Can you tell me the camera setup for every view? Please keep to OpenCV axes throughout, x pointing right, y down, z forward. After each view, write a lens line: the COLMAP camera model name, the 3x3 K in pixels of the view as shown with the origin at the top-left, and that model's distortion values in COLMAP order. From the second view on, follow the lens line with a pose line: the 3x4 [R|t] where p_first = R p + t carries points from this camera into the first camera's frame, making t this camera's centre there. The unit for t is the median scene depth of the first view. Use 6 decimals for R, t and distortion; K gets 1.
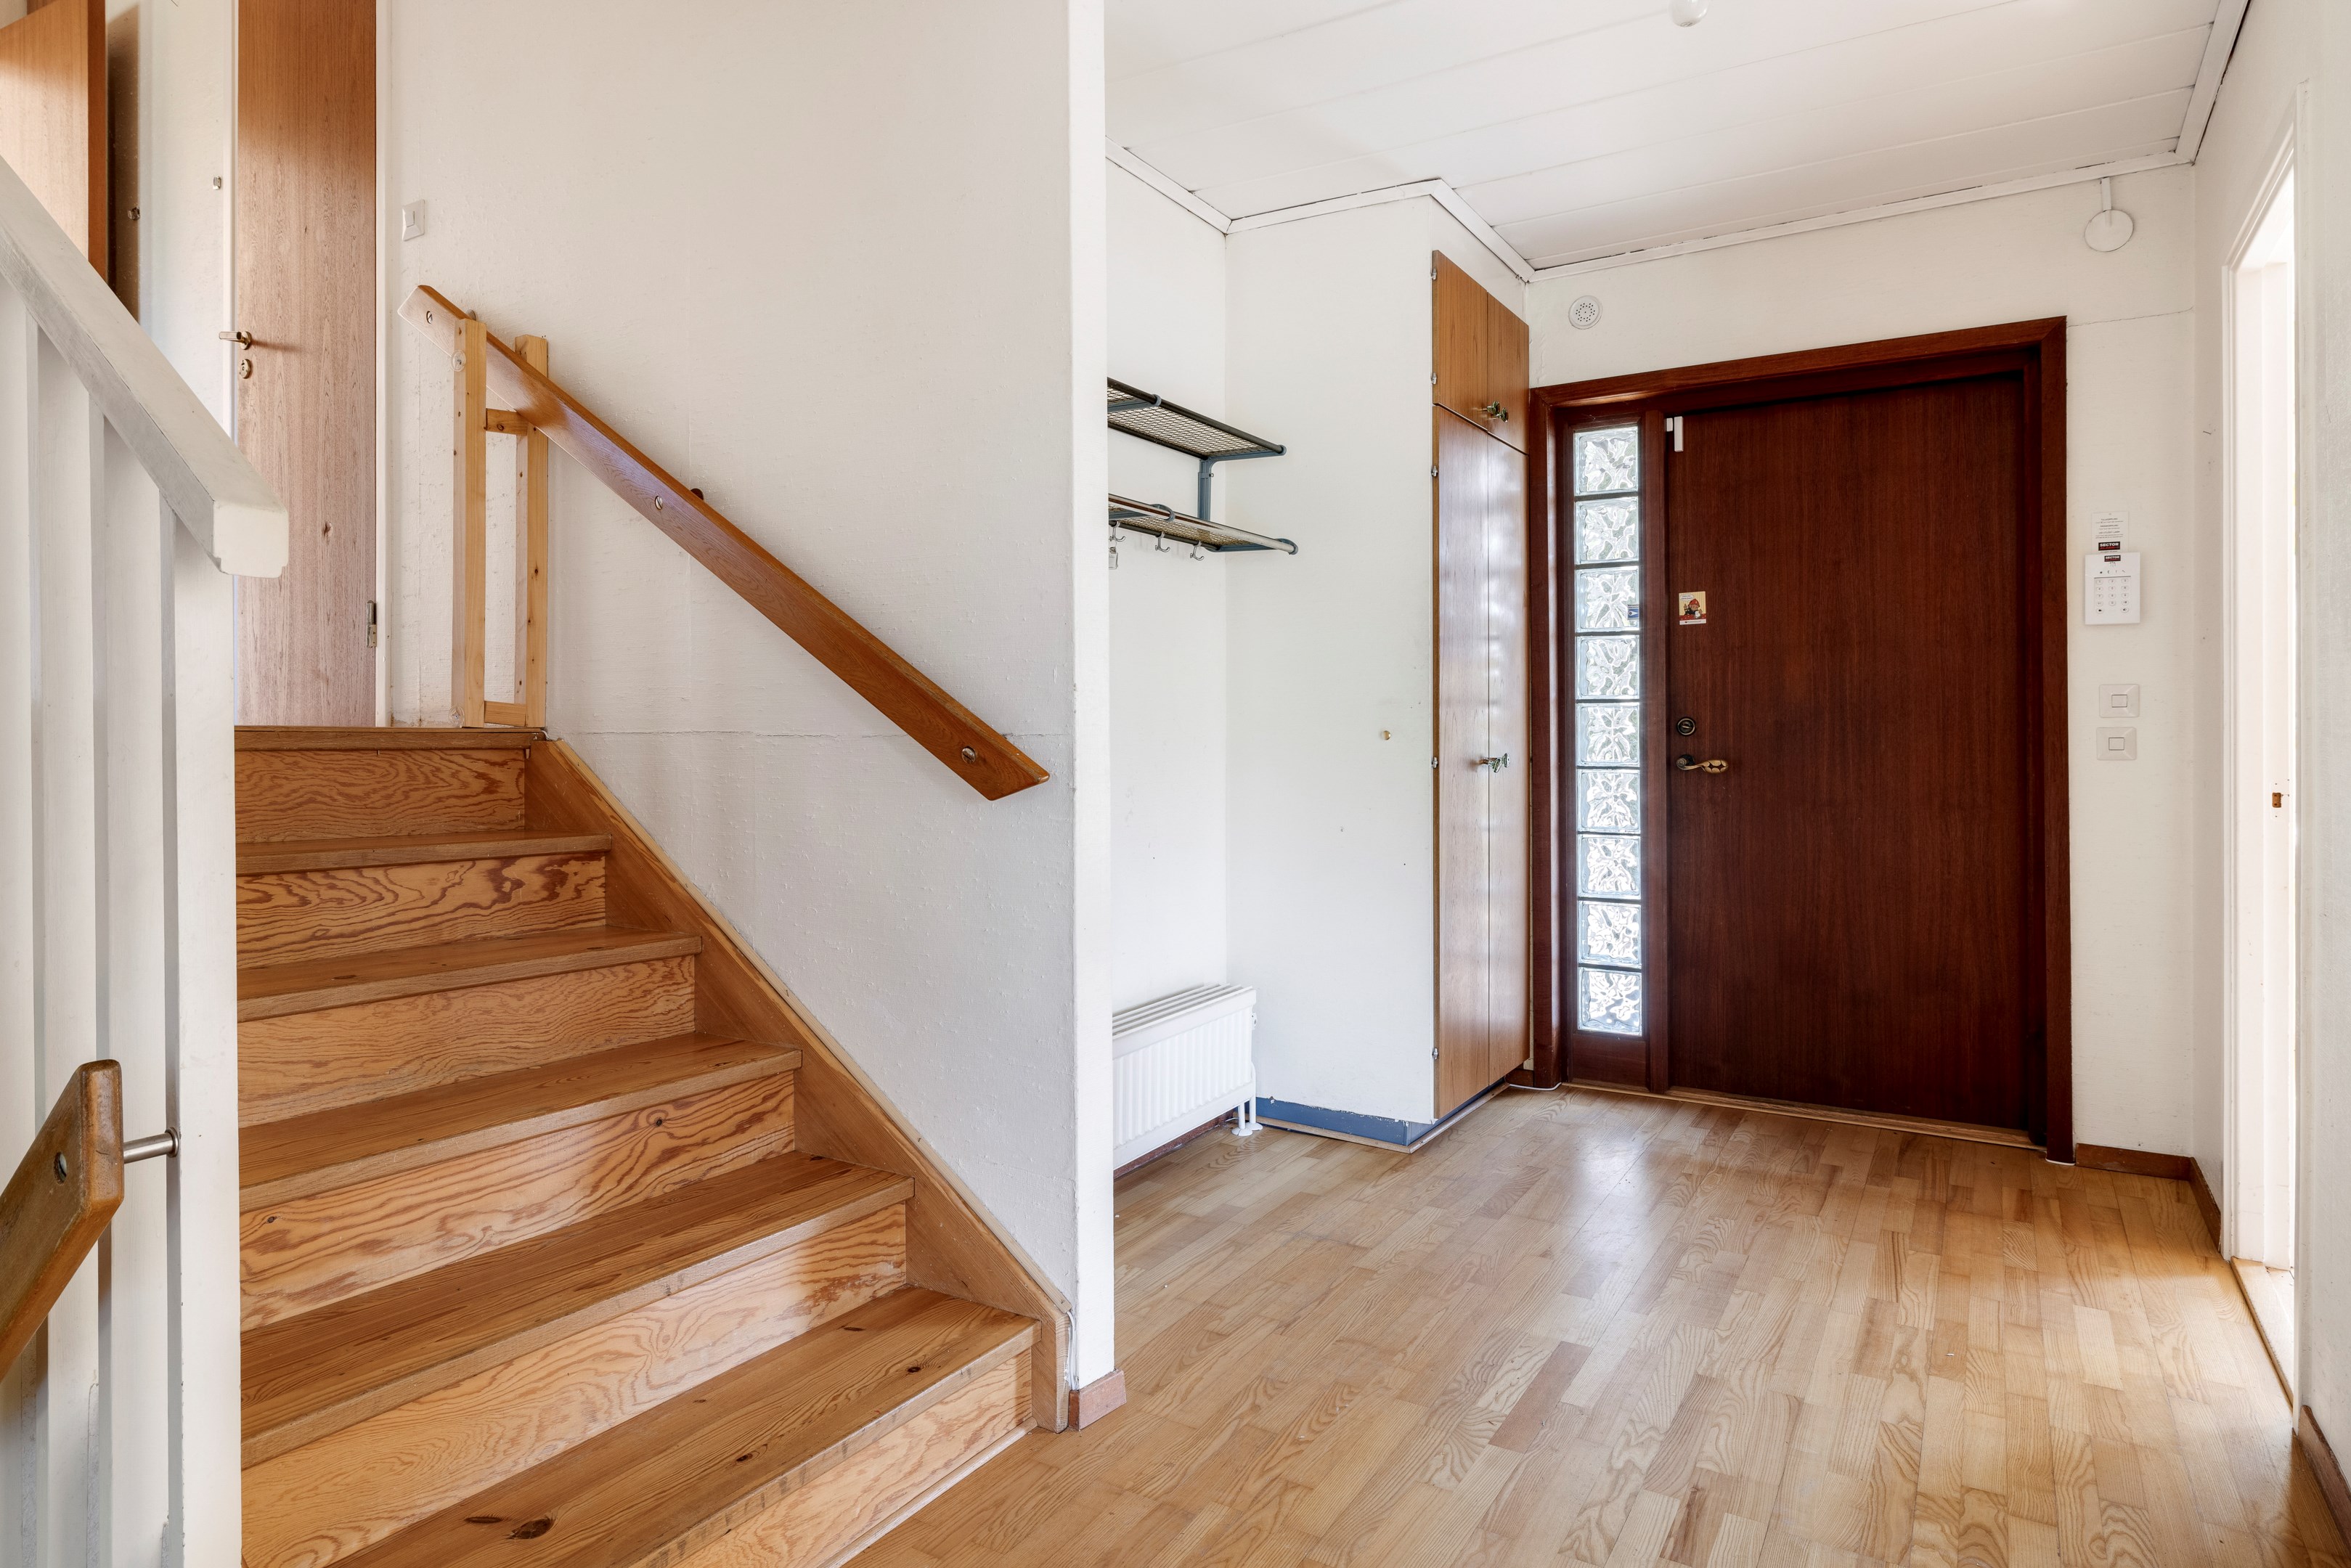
lens RADIAL K [[1366.3, 0, 1162.6], [0, 1366.3, 715.5], [0, 0, 1]] dist [0.002015, 0.002694]
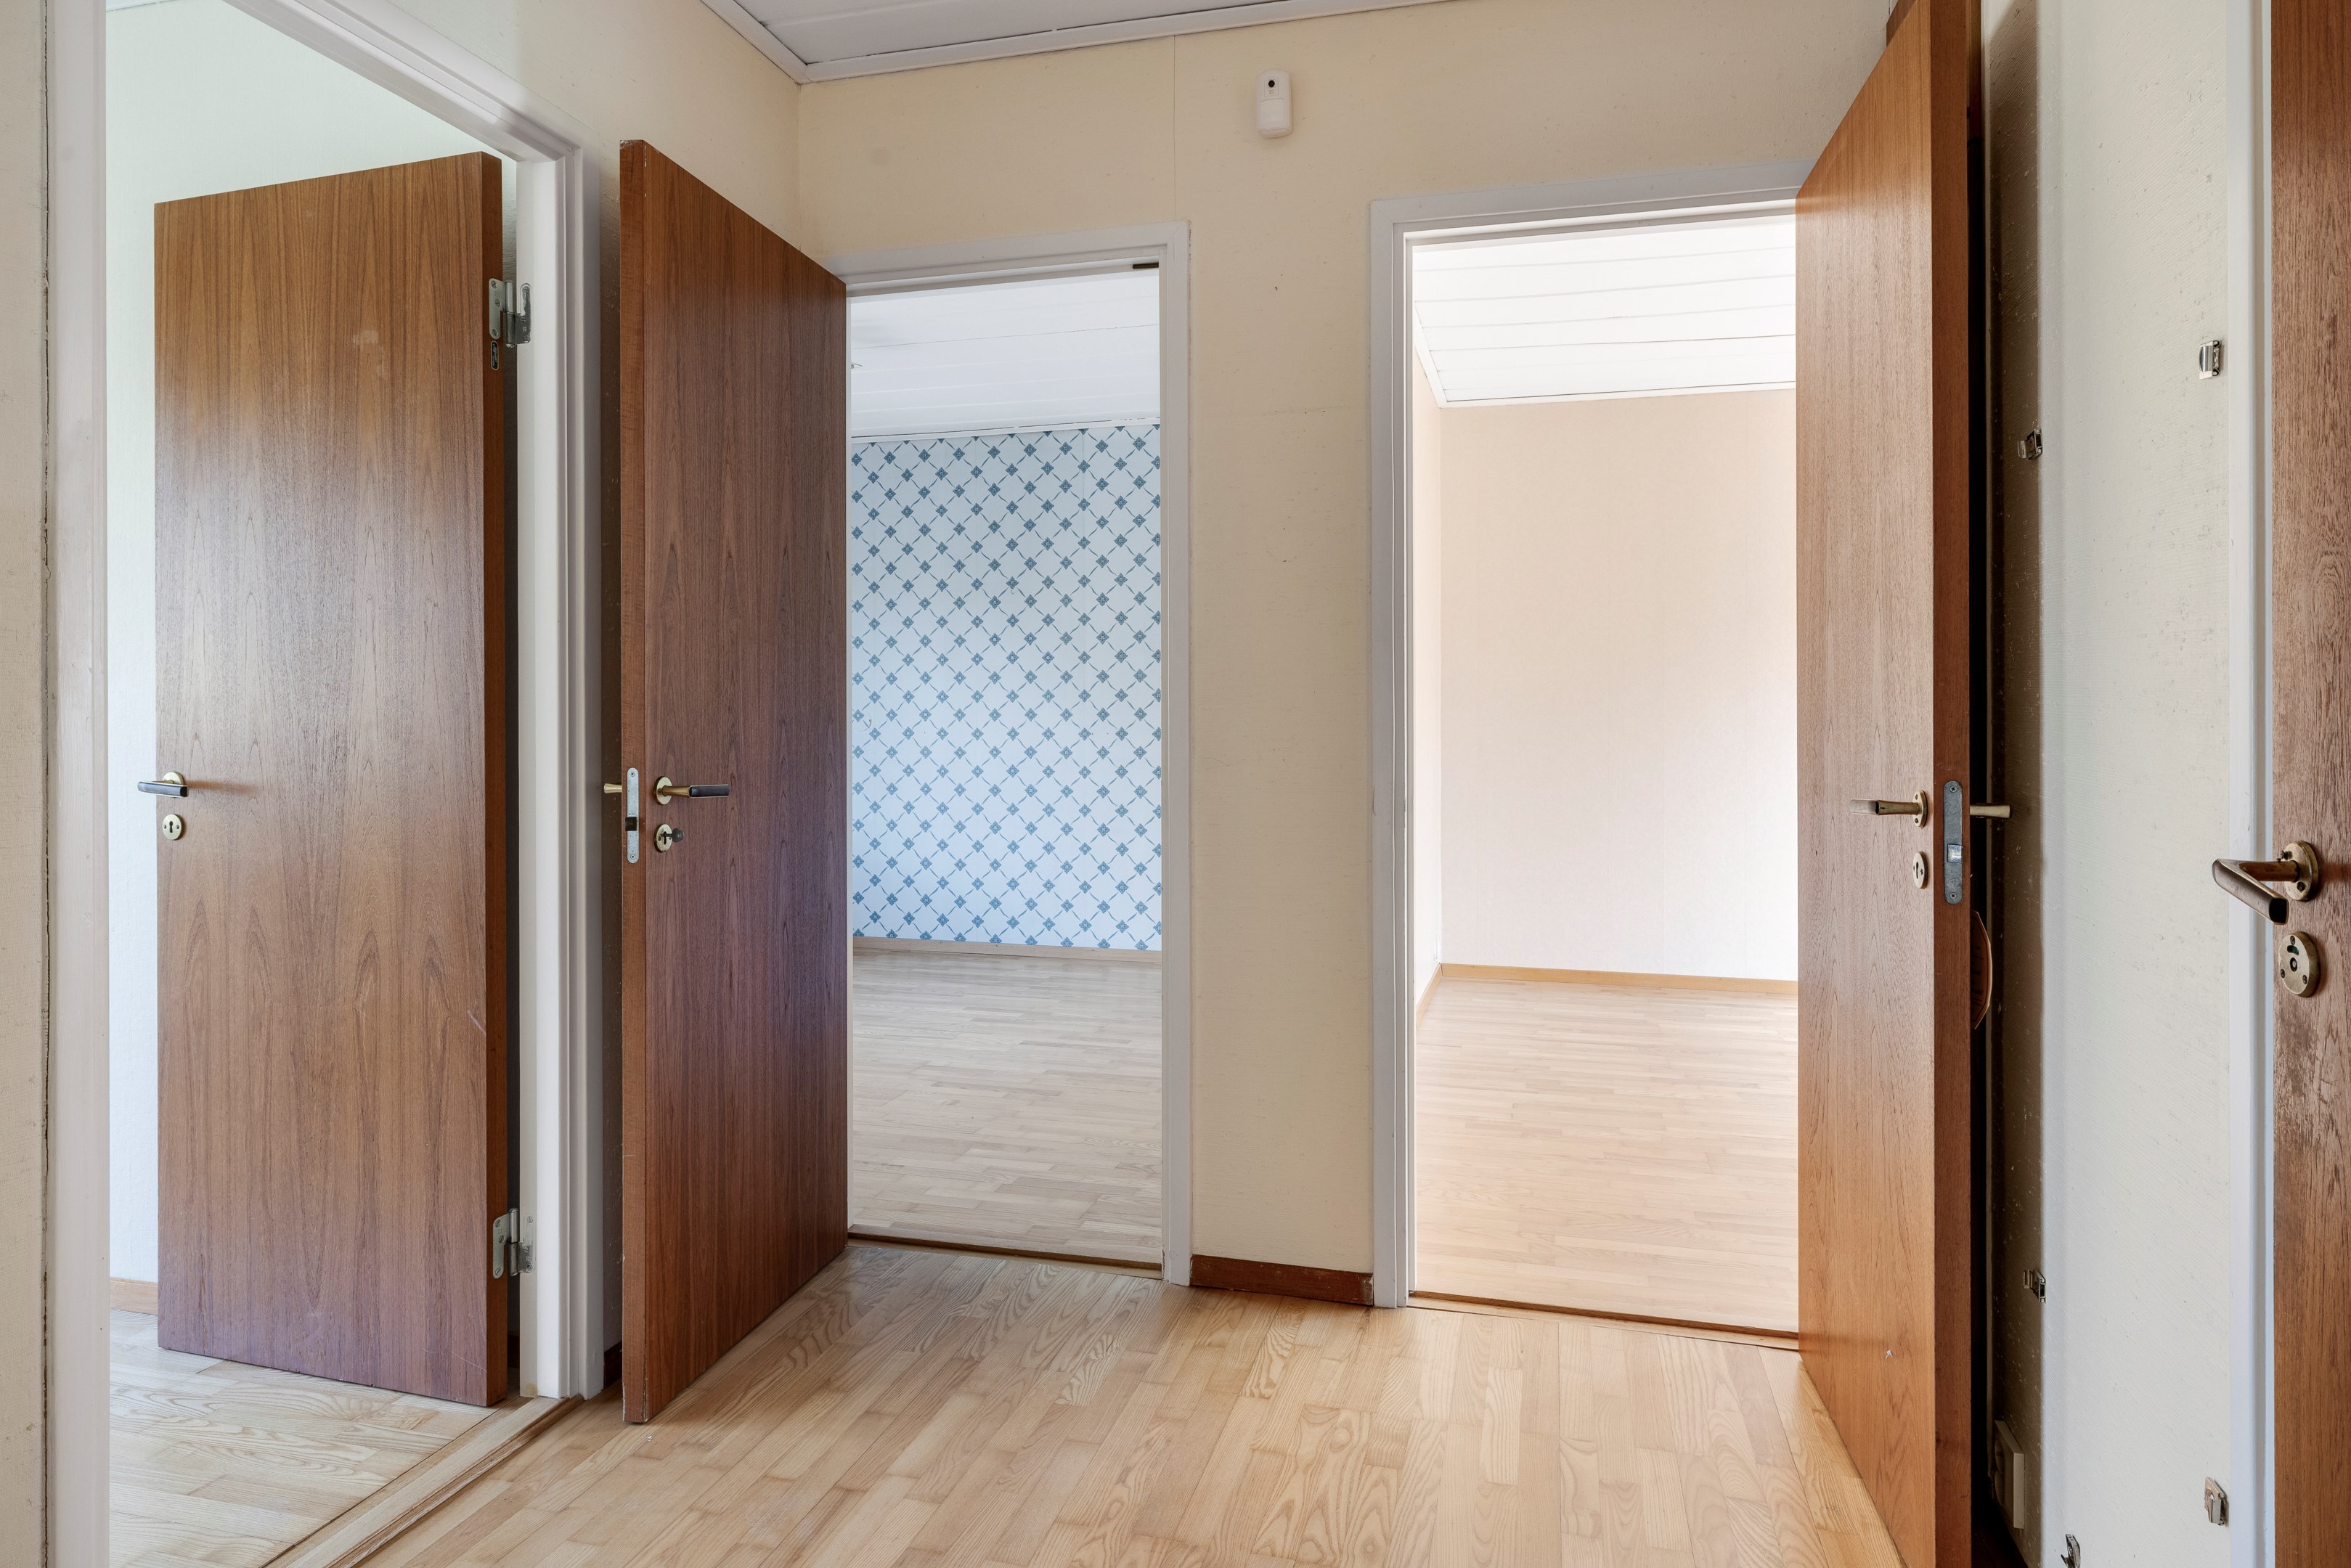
lens RADIAL K [[1366.3, 0, 1187.7], [0, 1366.3, 740.7], [0, 0, 1]] dist [0.002015, 0.002694]
pose [[0.283911, 0.009063, -0.958808, -0.689294], [0.017341, 0.999743, 0.014584, -0.476884], [0.958694, -0.020767, 0.283681, 1.040183]]
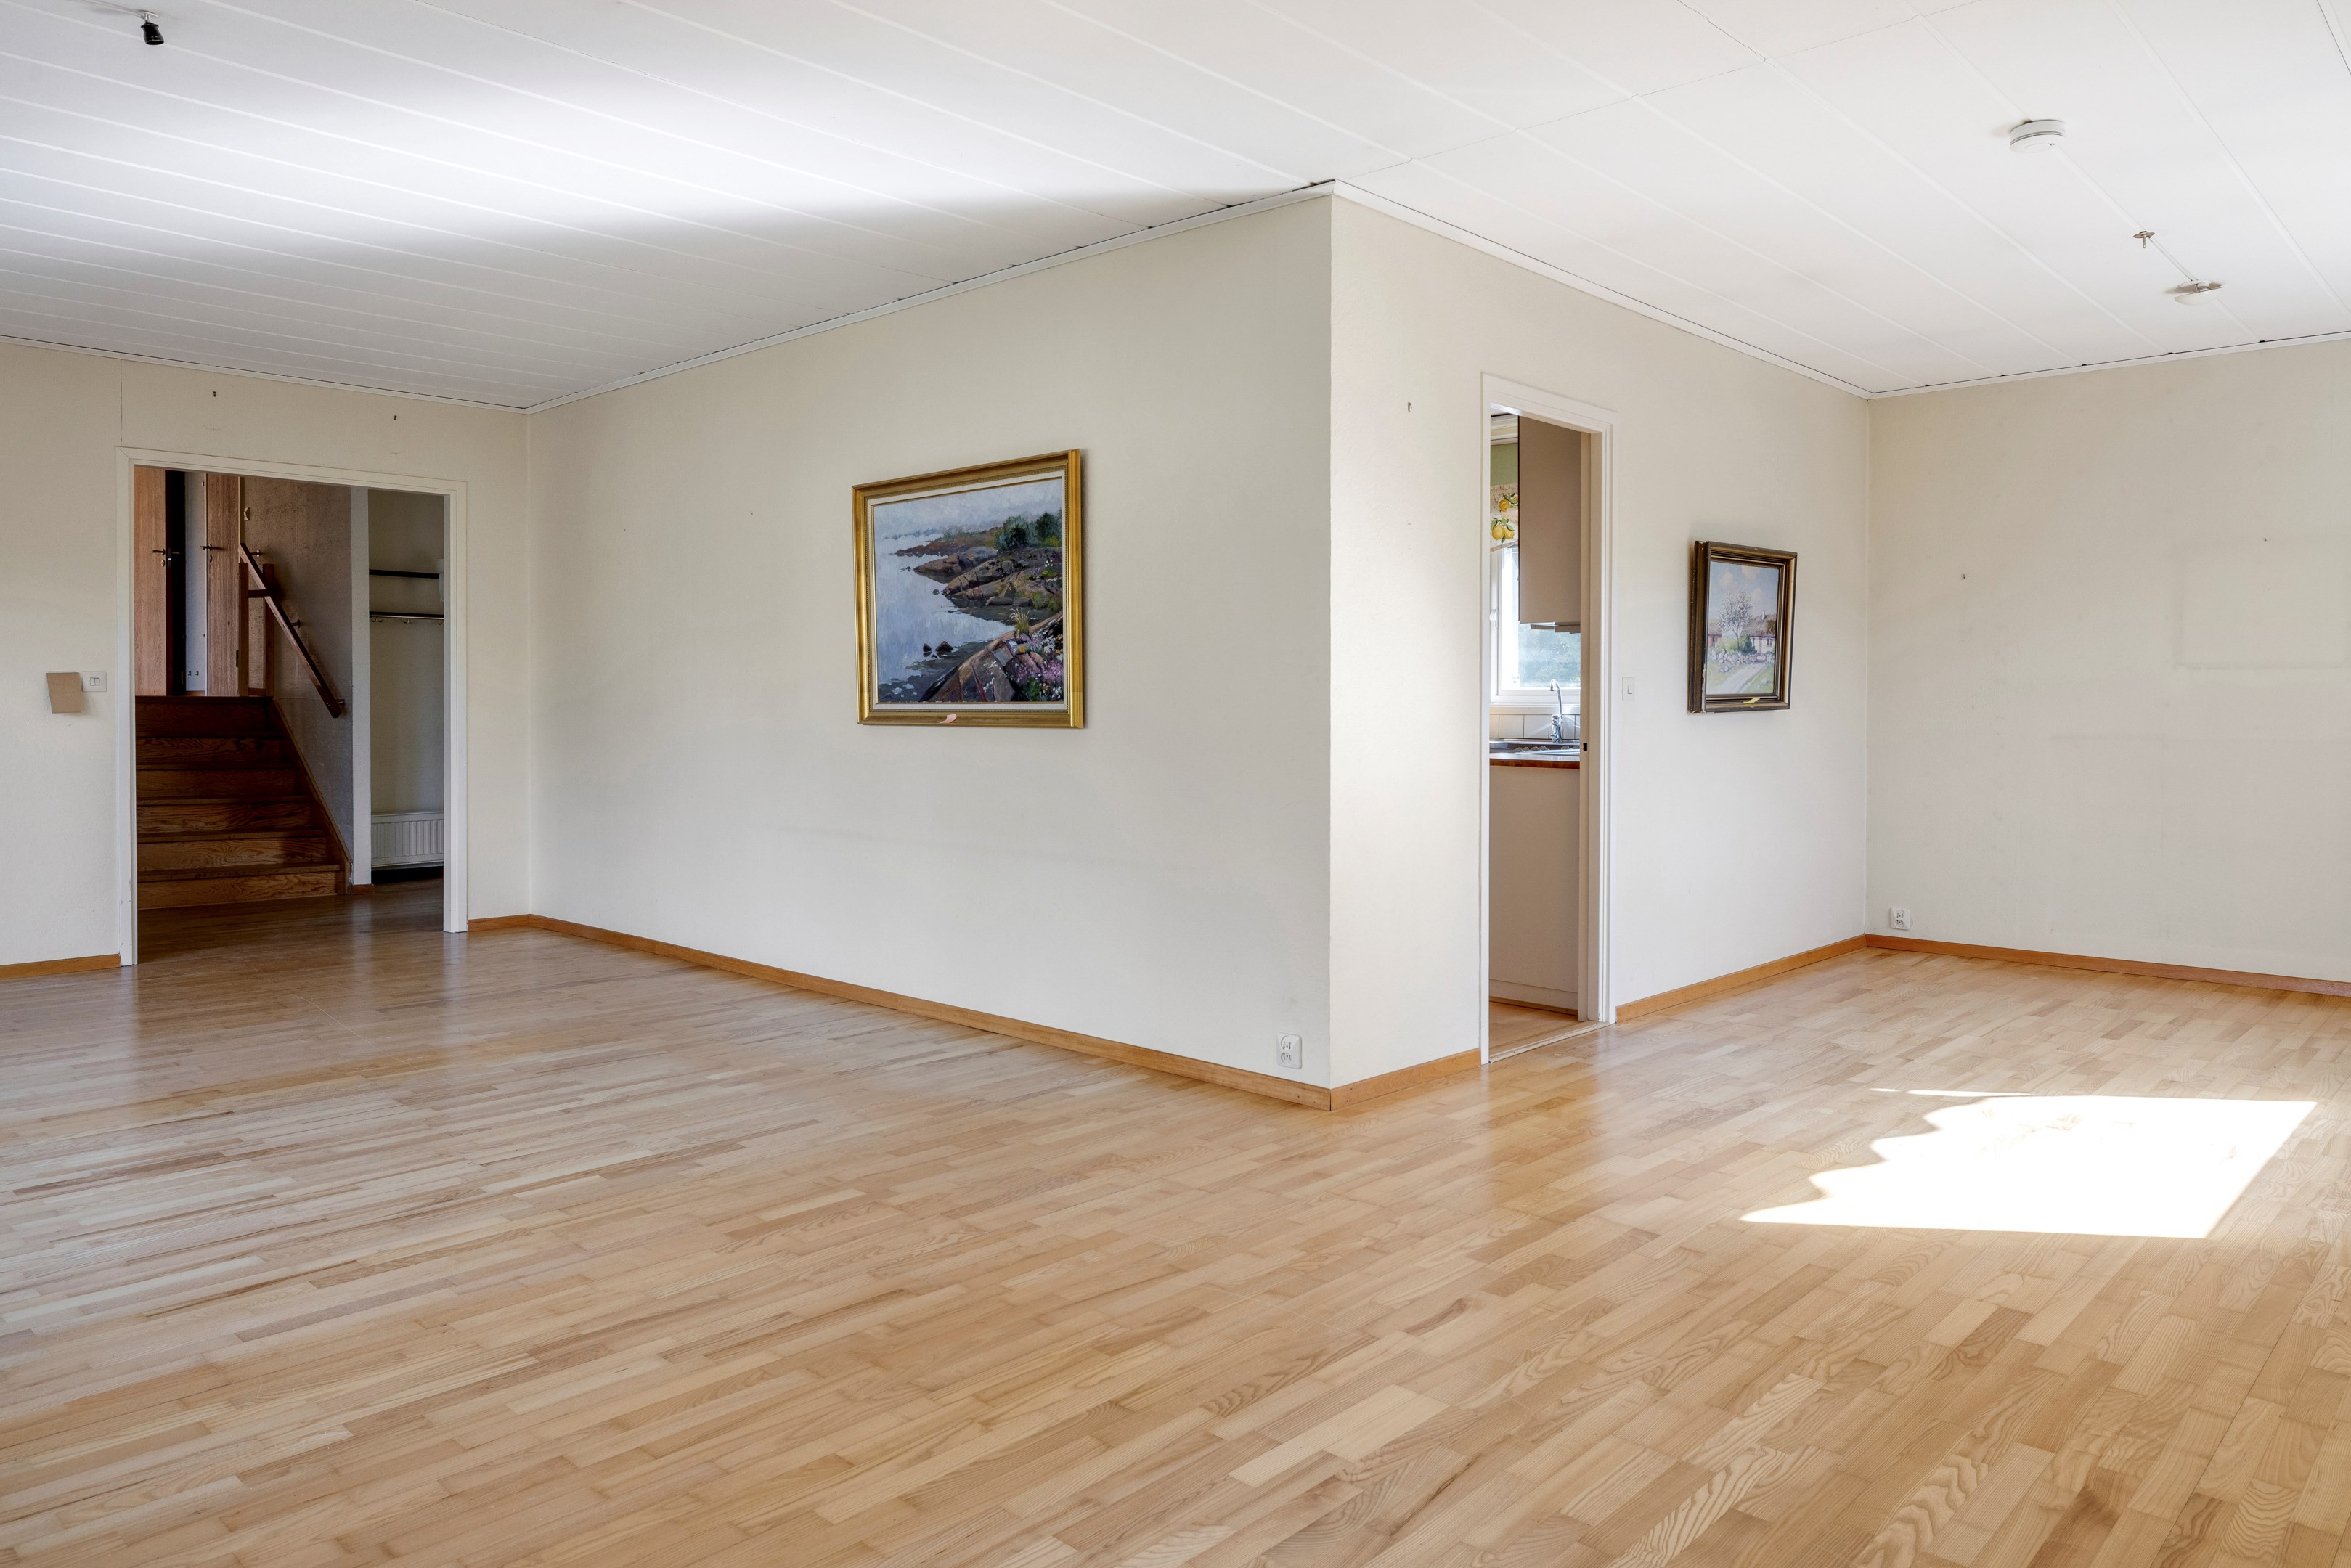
lens RADIAL K [[1557.0, 0, 1195.0], [0, 1557.0, 722.8], [0, 0, 1]] dist [0.004812, -0.000695]
pose [[0.977976, 0.005668, -0.208639, 2.751285], [-0.000053, 0.999638, 0.026909, -0.030478], [0.208715, -0.026306, 0.977623, -2.344999]]
